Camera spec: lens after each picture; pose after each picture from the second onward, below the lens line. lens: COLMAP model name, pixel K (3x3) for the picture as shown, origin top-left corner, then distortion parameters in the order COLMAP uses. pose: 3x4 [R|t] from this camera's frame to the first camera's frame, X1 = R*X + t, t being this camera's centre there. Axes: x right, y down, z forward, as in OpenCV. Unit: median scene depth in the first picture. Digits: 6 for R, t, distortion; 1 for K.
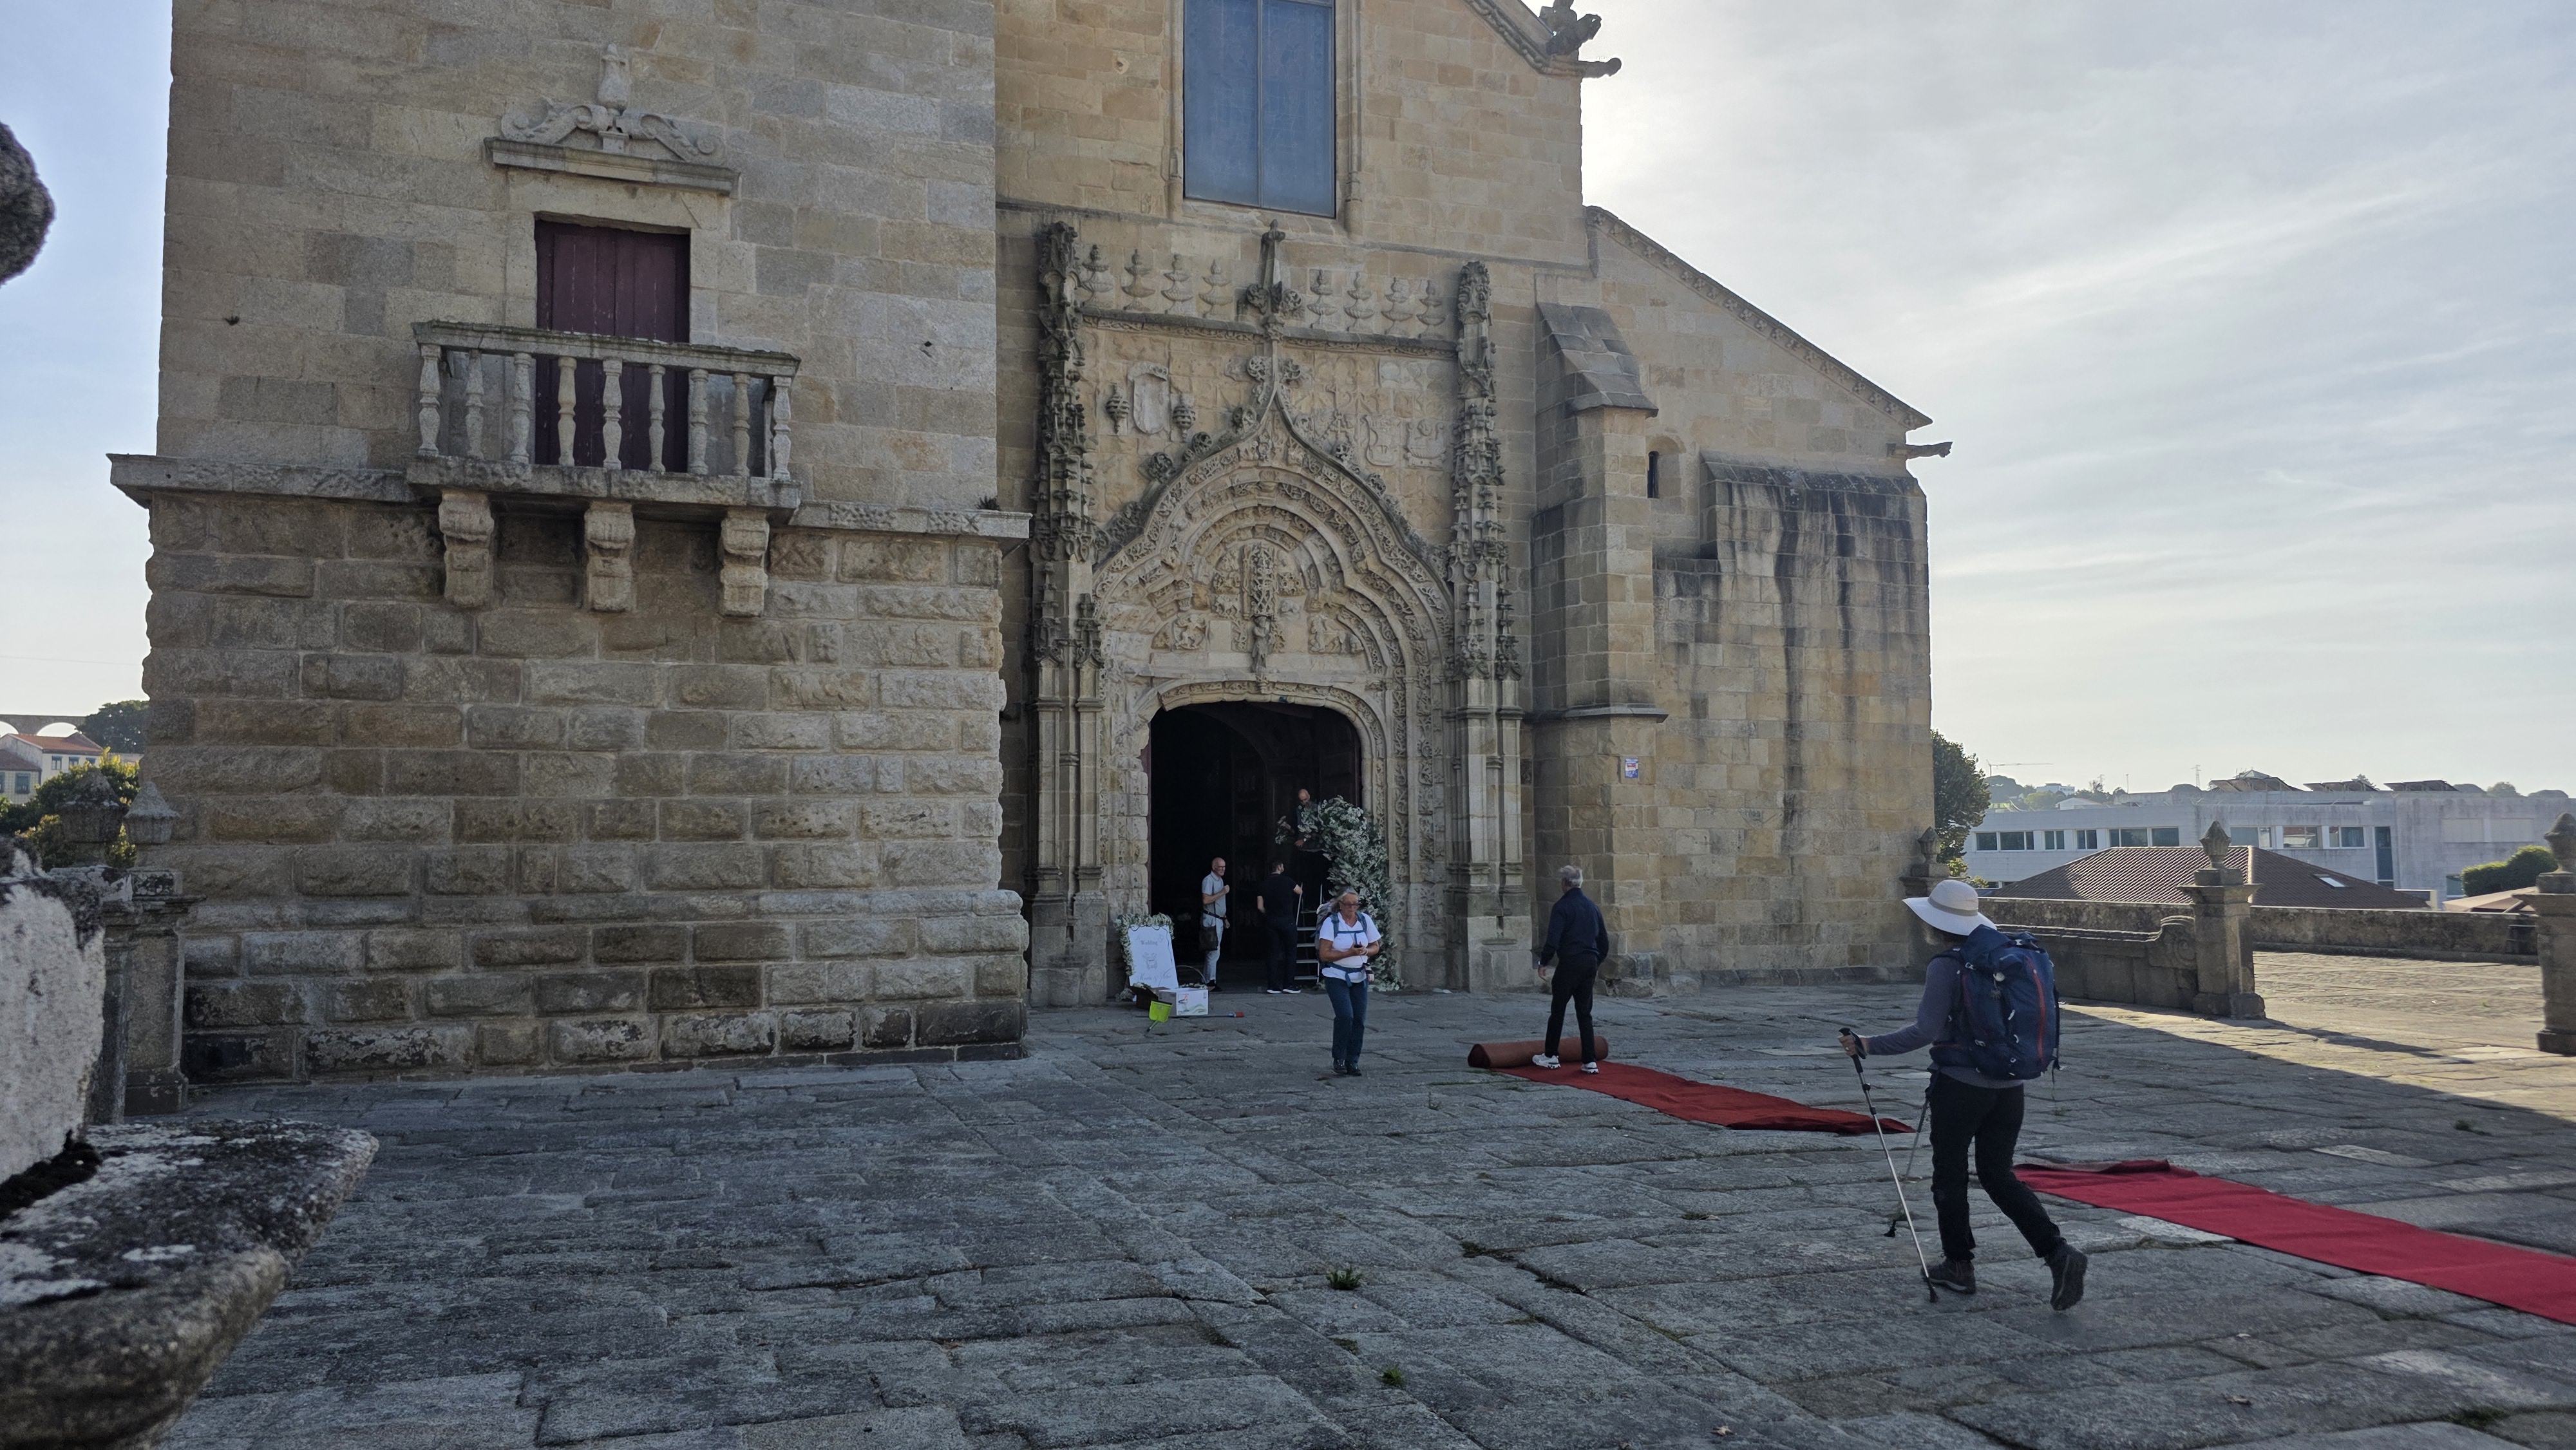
lens RADIAL K [[1753.8, 0, 1288.0], [0, 1753.8, 725.0], [0, 0, 1]] dist [0.099610, -0.000399]
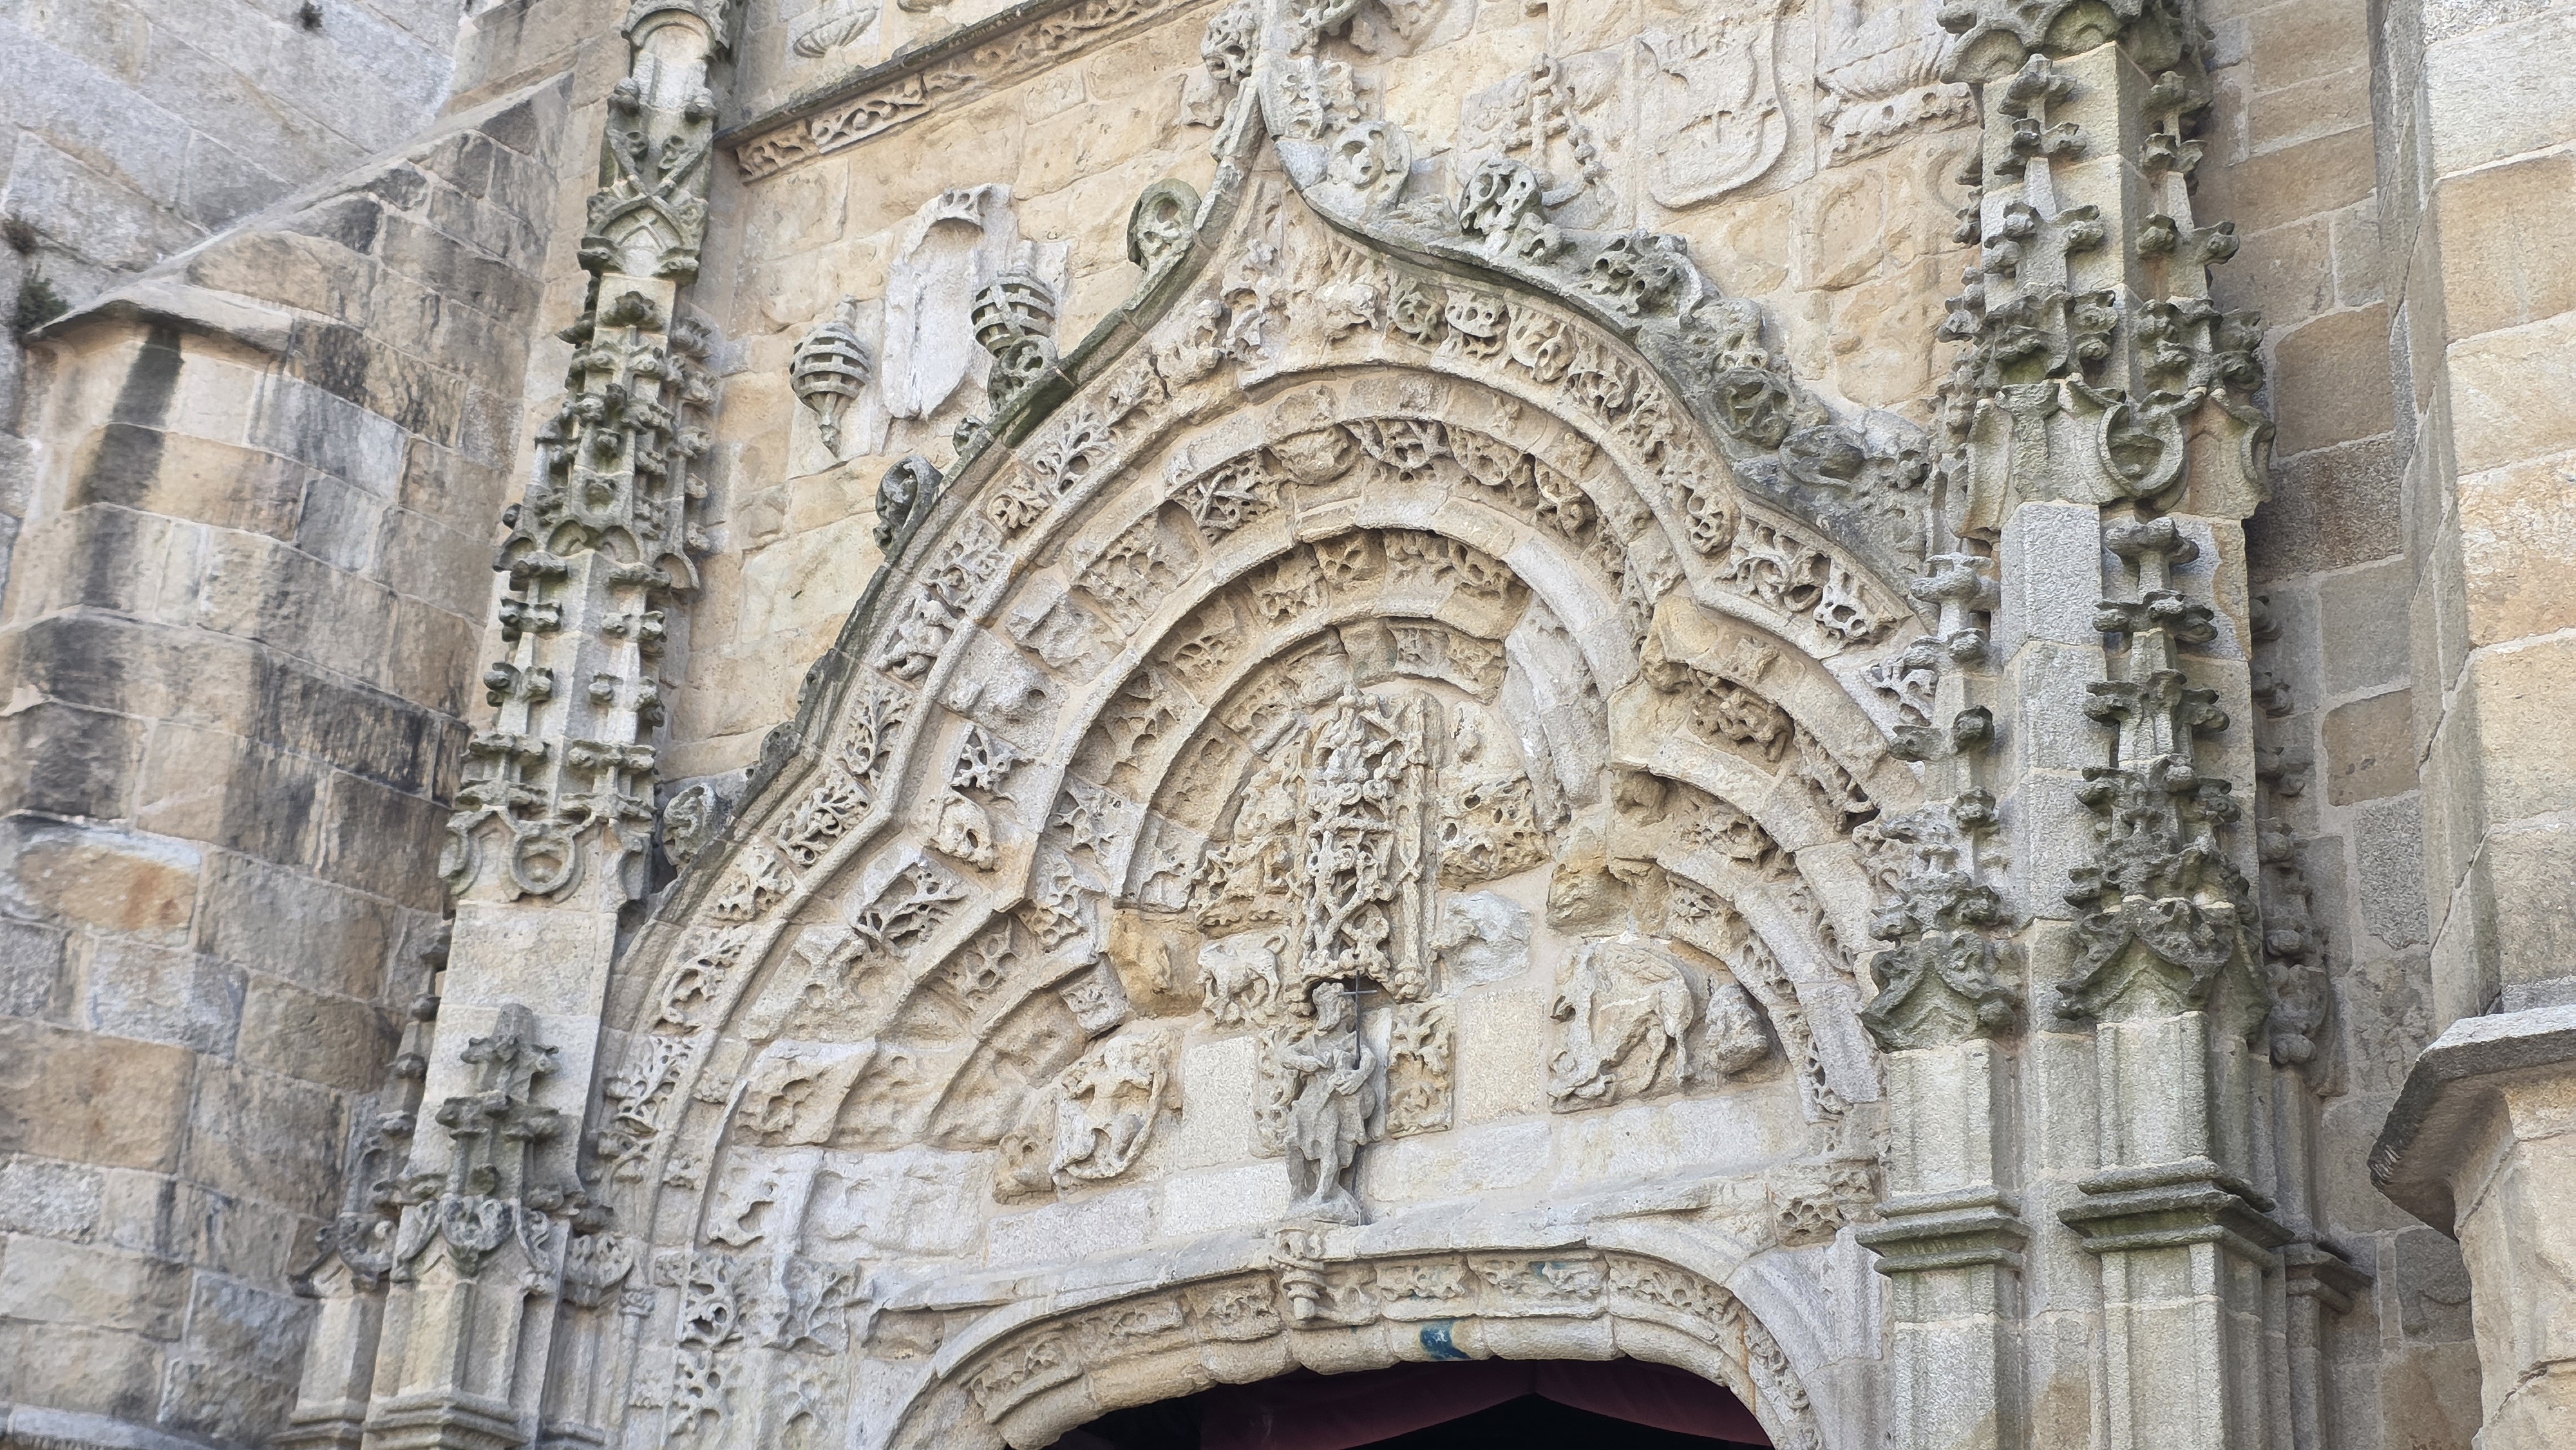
lens RADIAL K [[3344.8, 0, 1288.0], [0, 3344.8, 725.0], [0, 0, 1]] dist [0.143806, 0.003275]
pose [[0.537522, -0.293670, -0.790460, 0.325024], [-0.007749, 0.935638, -0.352876, 0.058515], [0.843214, 0.195804, 0.500651, 0.736807]]
